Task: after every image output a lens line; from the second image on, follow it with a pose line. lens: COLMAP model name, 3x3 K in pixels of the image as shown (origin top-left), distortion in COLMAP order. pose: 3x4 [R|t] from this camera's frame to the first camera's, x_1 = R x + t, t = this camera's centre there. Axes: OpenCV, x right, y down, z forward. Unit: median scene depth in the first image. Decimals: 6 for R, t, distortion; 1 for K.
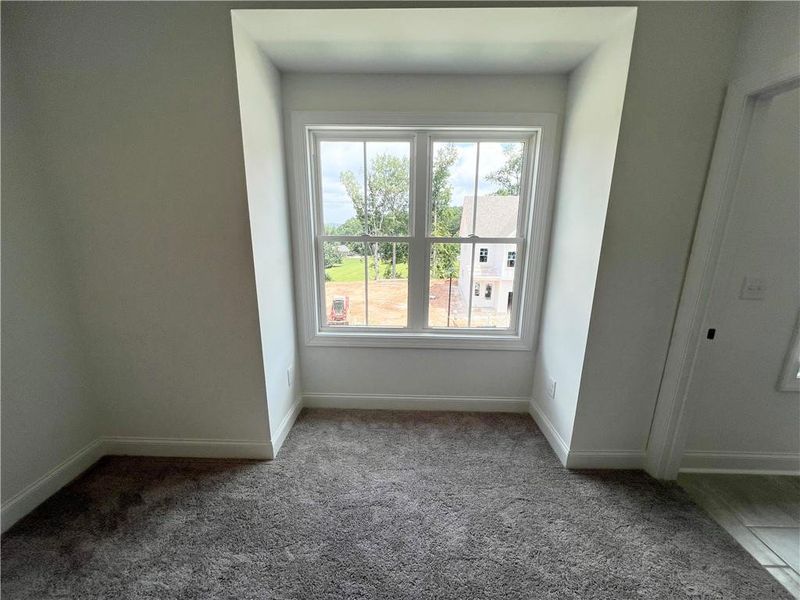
lens RADIAL K [[326.2, 0, 399.6], [0, 326.2, 299.7], [0, 0, 1]] dist [-0.001680, 0.000700]
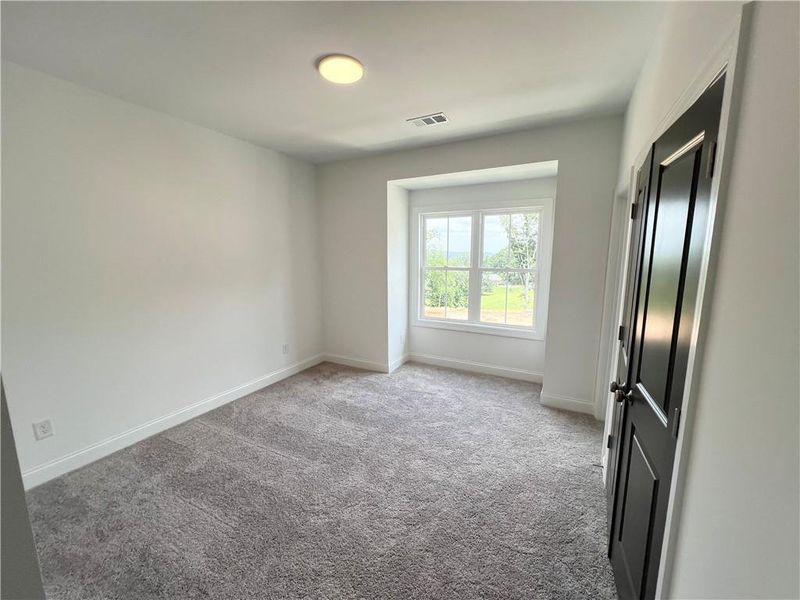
lens RADIAL K [[326.2, 0, 393.2], [0, 326.2, 295.8], [0, 0, 1]] dist [-0.001680, 0.000700]
pose [[0.888188, 0.045421, -0.457229, 0.498111], [-0.090256, 0.992962, -0.076686, 0.136305], [0.450528, 0.109379, 0.886037, -0.773178]]
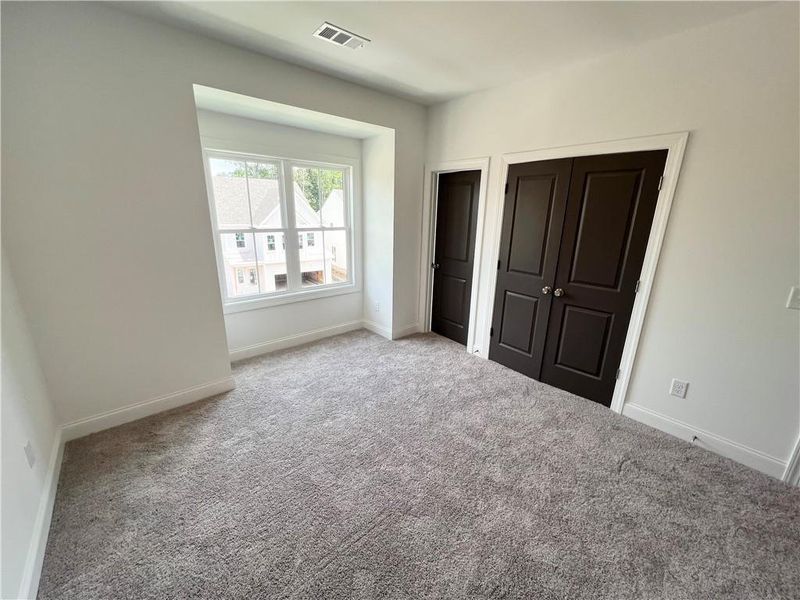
lens RADIAL K [[326.2, 0, 403.4], [0, 326.2, 299.4], [0, 0, 1]] dist [-0.001680, 0.000700]
pose [[0.736693, -0.180975, 0.651561, -0.623044], [0.147704, 0.983322, 0.106120, 0.051562], [-0.659899, 0.018061, 0.751137, -0.507106]]
